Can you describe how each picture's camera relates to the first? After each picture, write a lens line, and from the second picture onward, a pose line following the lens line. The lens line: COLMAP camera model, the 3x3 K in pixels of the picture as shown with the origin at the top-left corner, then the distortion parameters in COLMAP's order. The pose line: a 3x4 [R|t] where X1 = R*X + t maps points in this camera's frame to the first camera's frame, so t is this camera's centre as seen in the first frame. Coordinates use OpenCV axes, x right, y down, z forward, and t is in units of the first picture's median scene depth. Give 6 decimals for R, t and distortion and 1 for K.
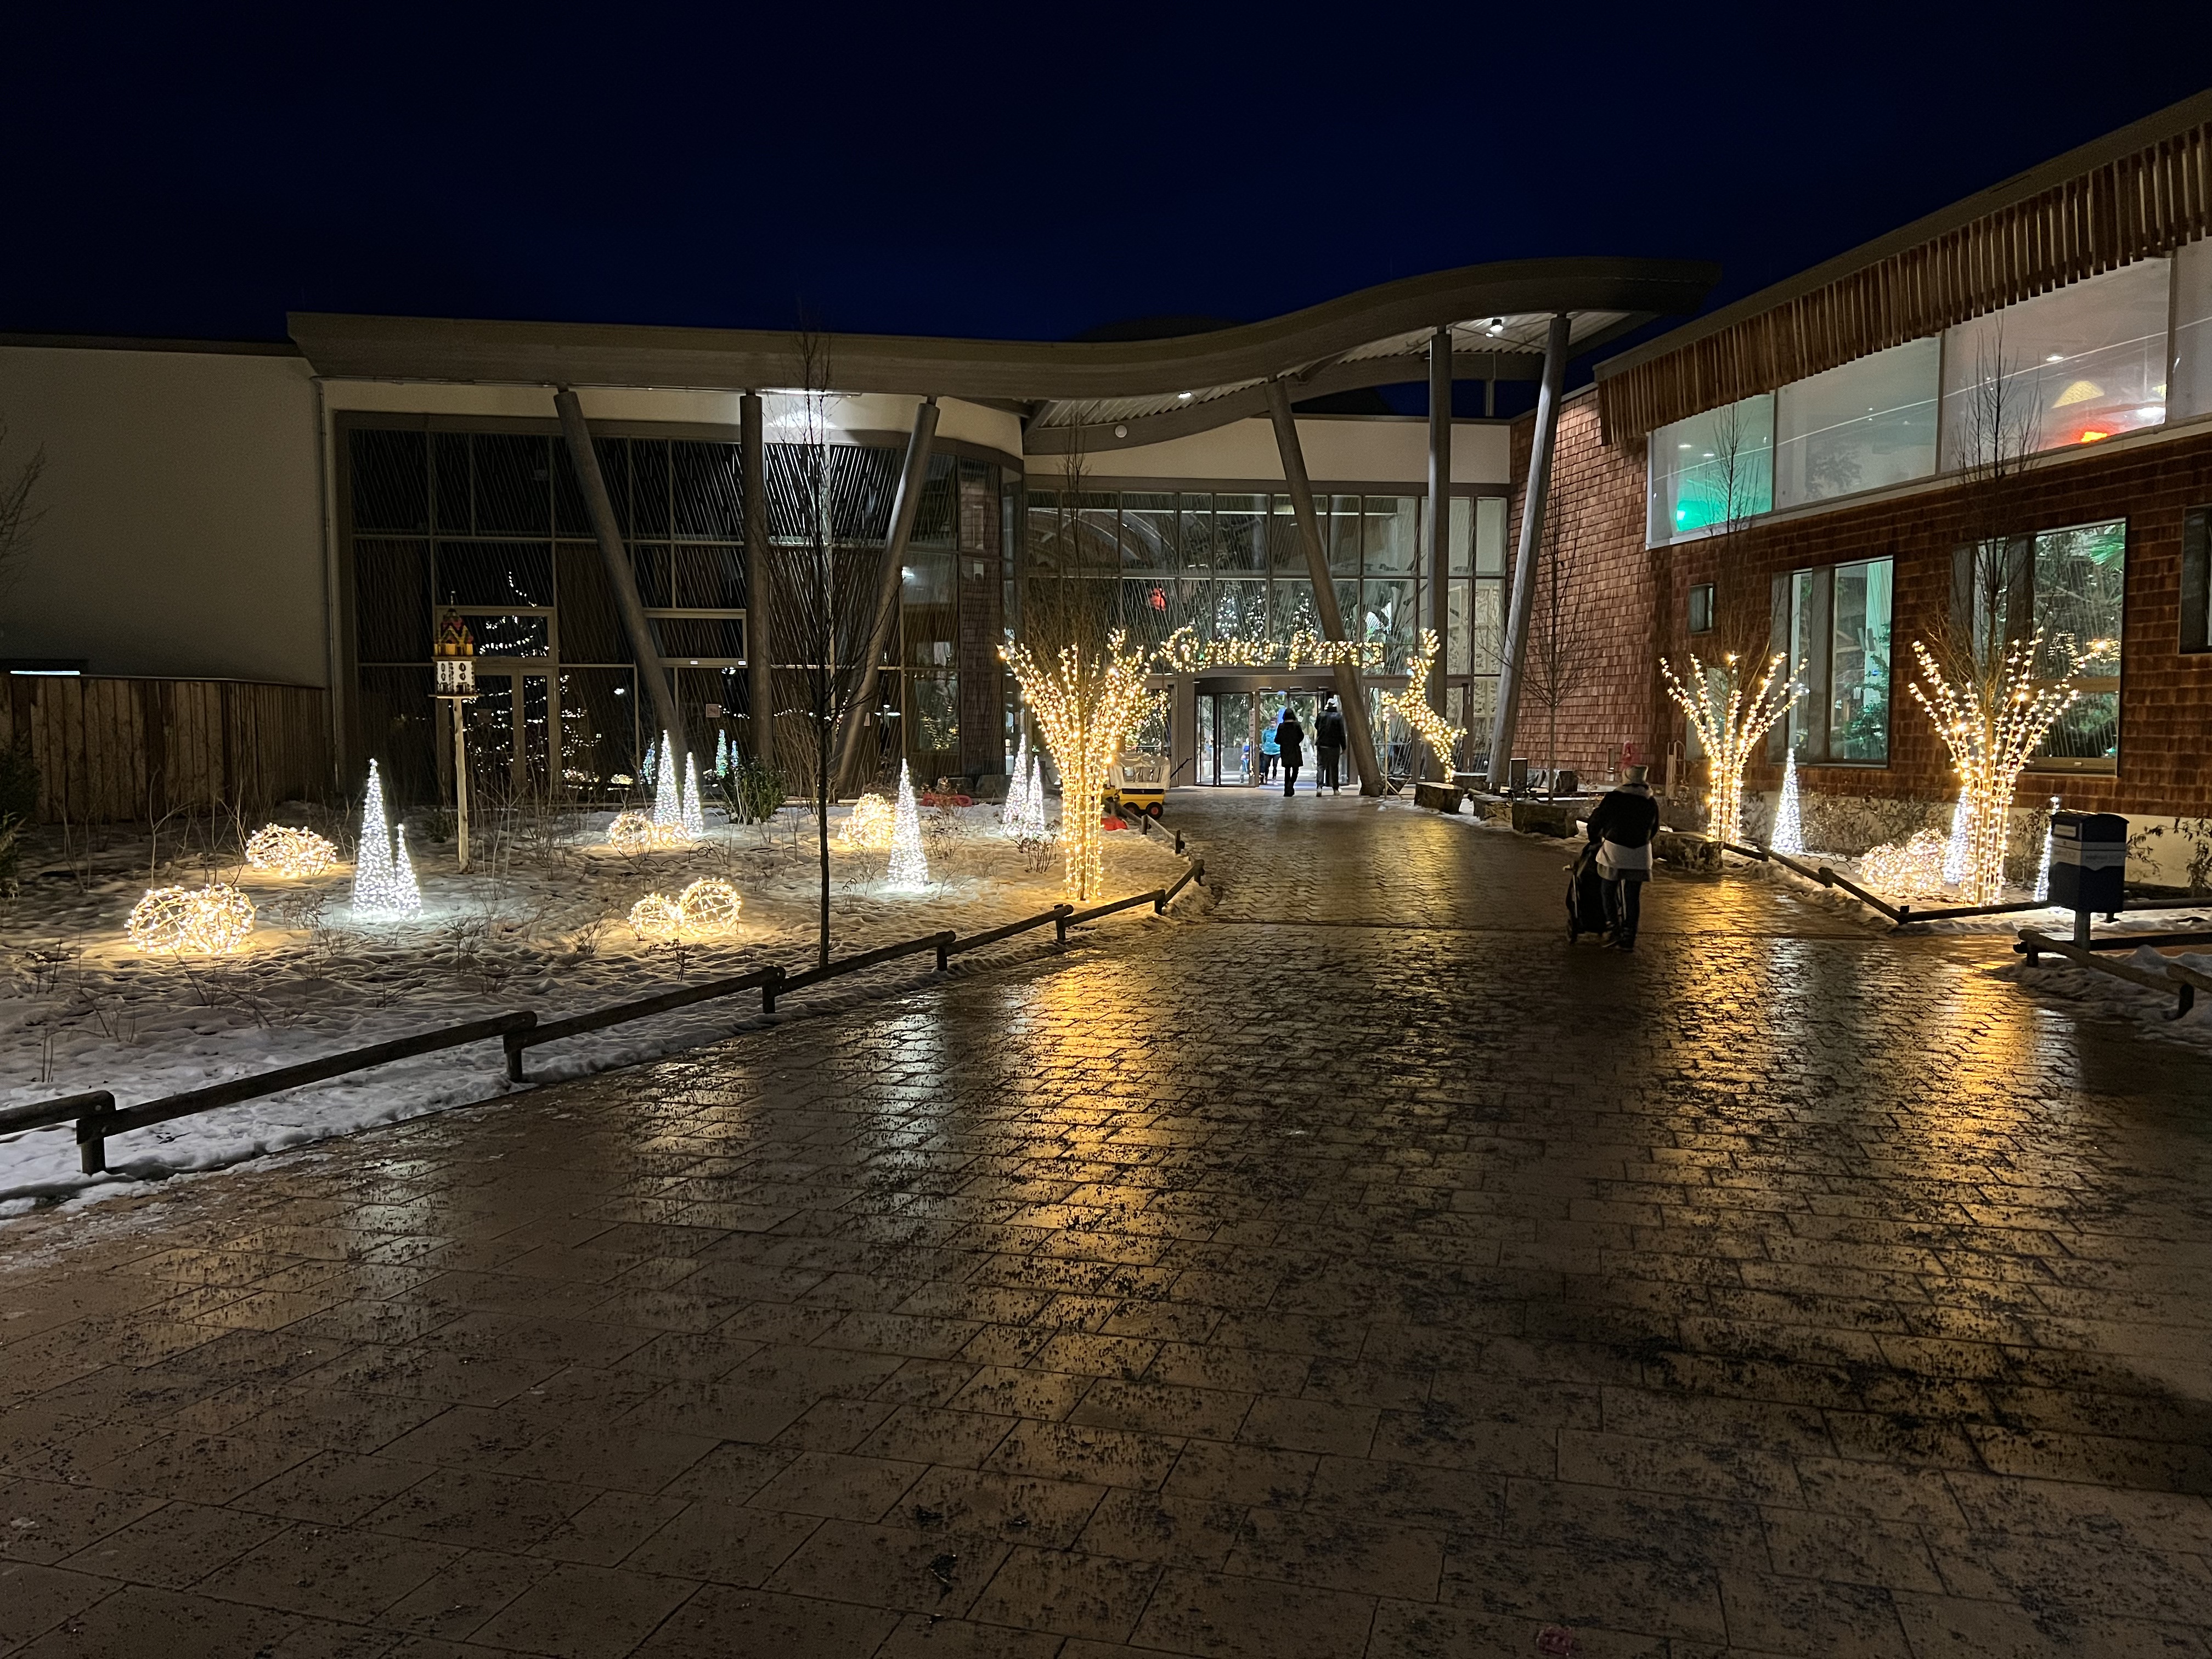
lens RADIAL K [[1680.4, 0, 1104.1], [0, 1680.4, 834.2], [0, 0, 1]] dist [0.010640, -0.021721]
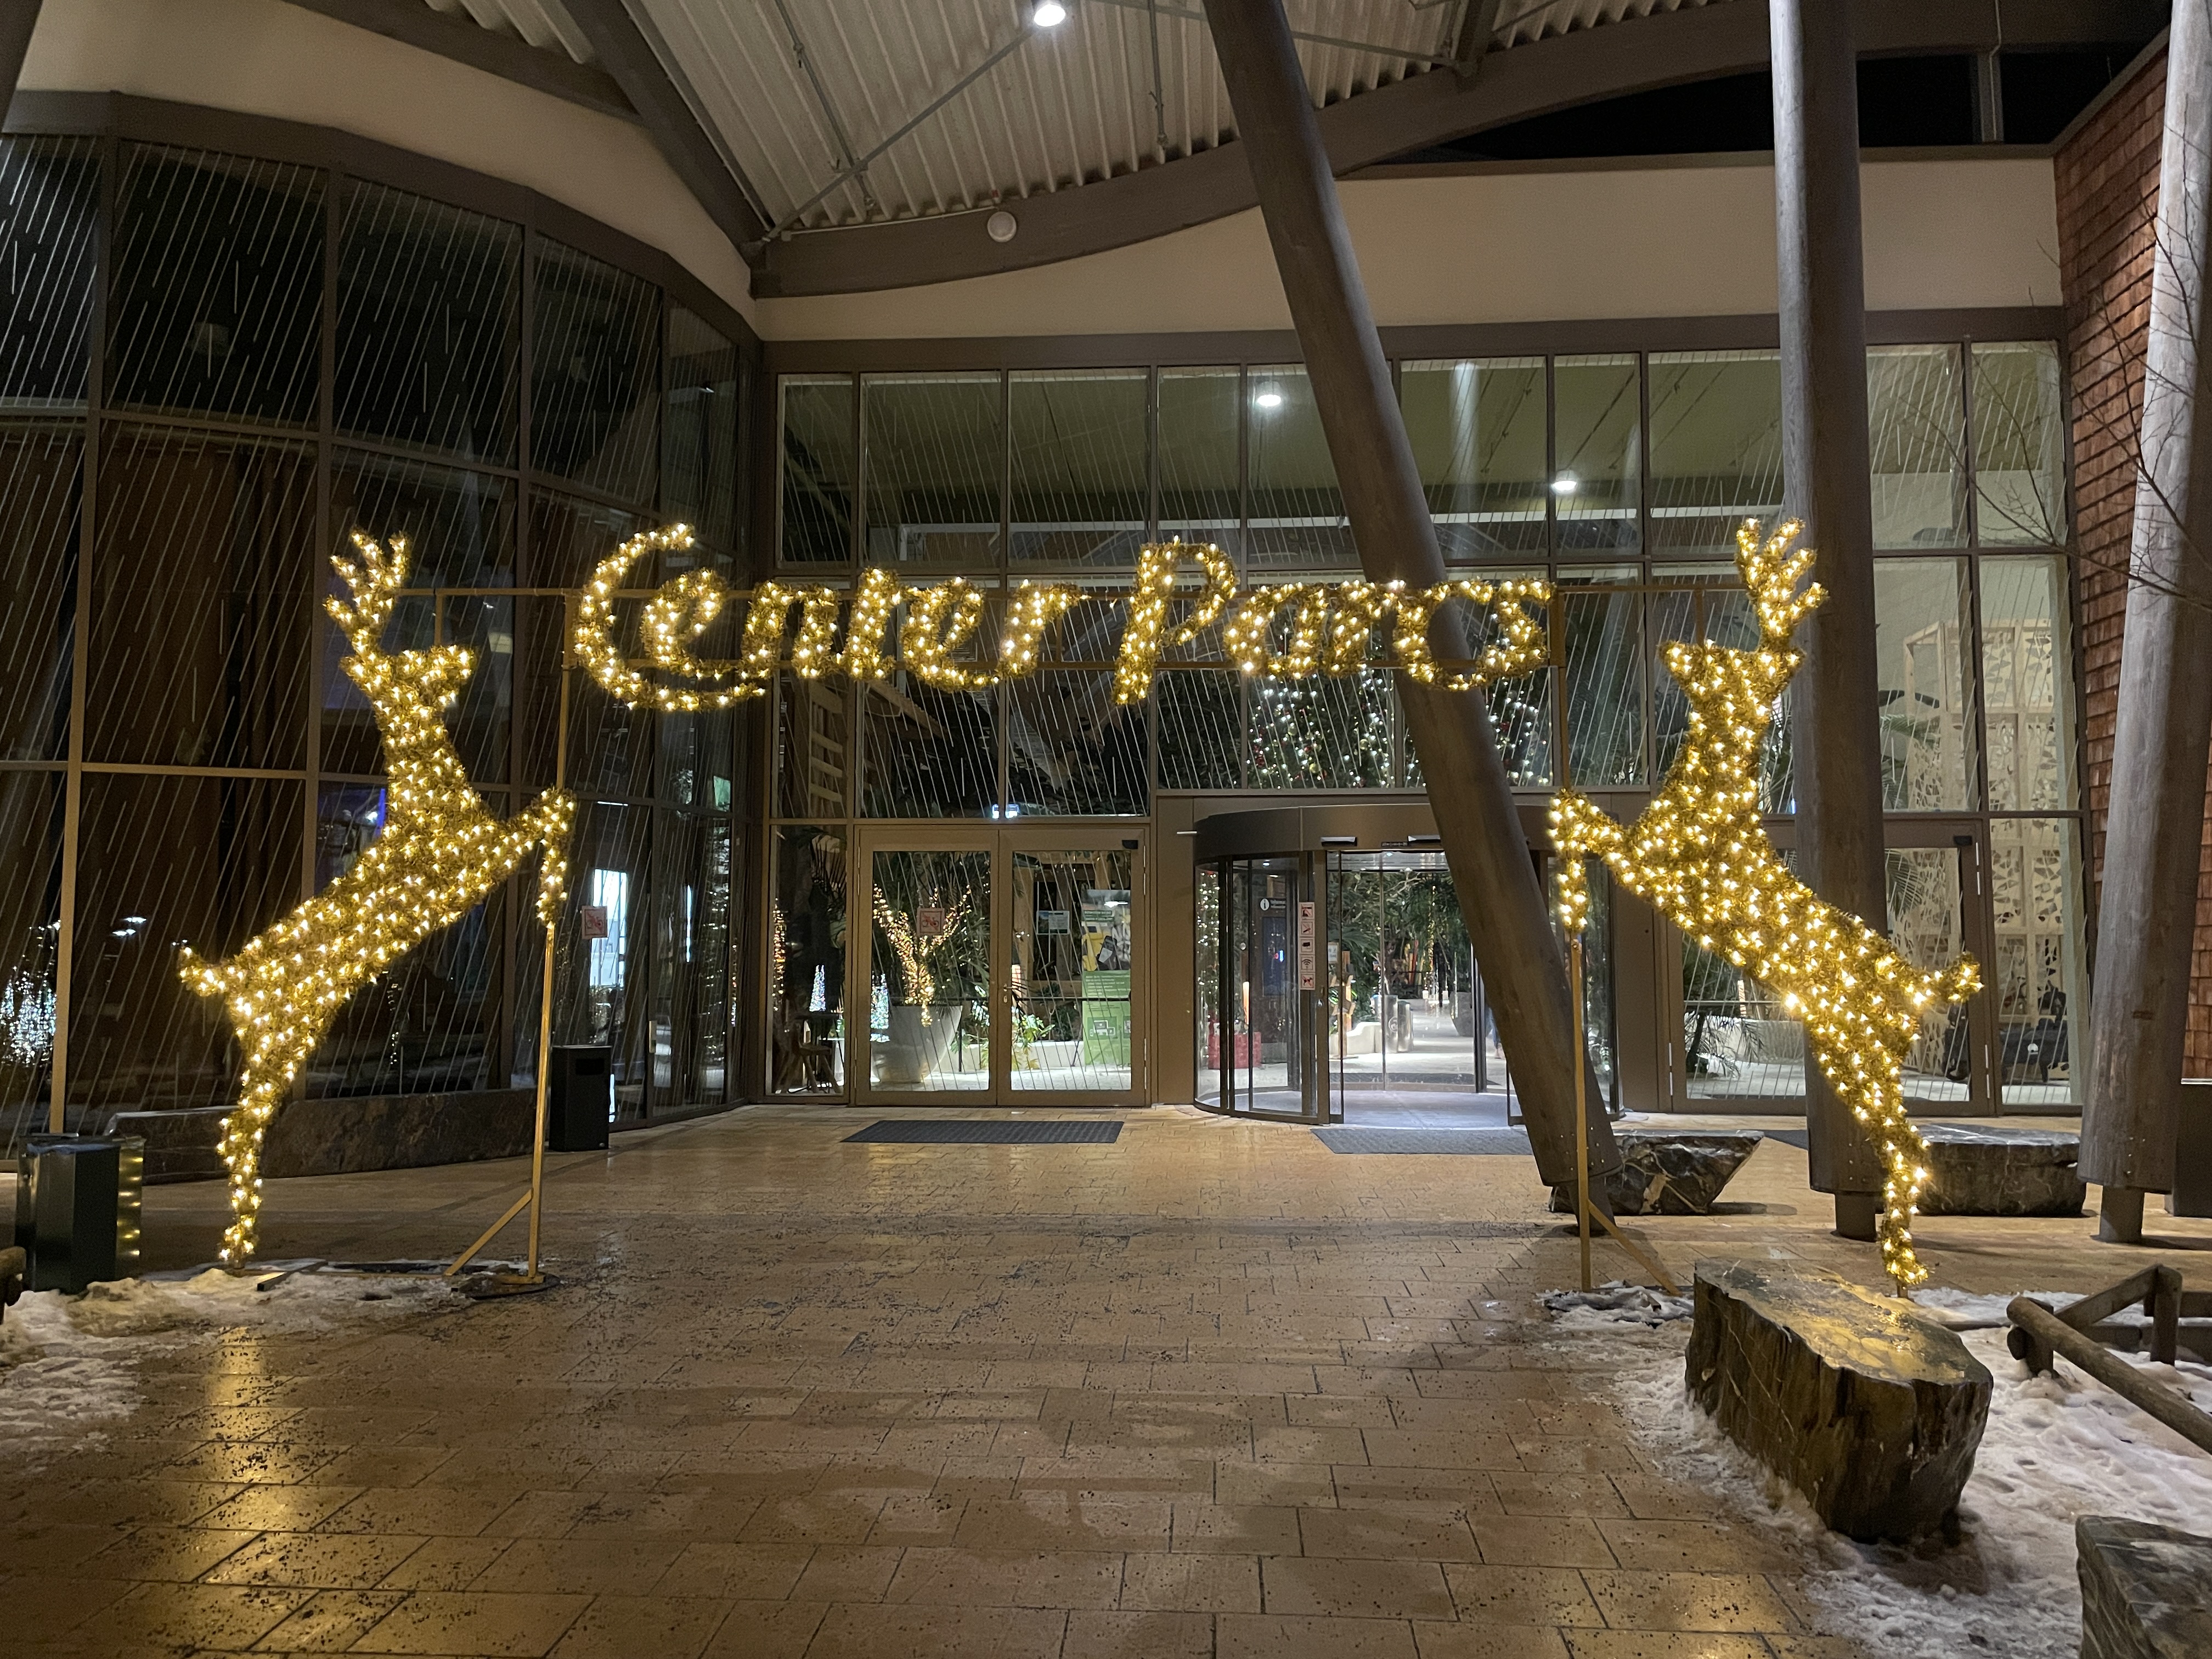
lens RADIAL K [[1667.7, 0, 1106.2], [0, 1667.7, 817.7], [0, 0, 1]] dist [-0.028865, -0.003184]
pose [[0.964991, -0.012218, -0.262000, 0.165823], [-0.027513, 0.988688, -0.147440, -0.048335], [0.260837, 0.149486, 0.953739, 0.776804]]
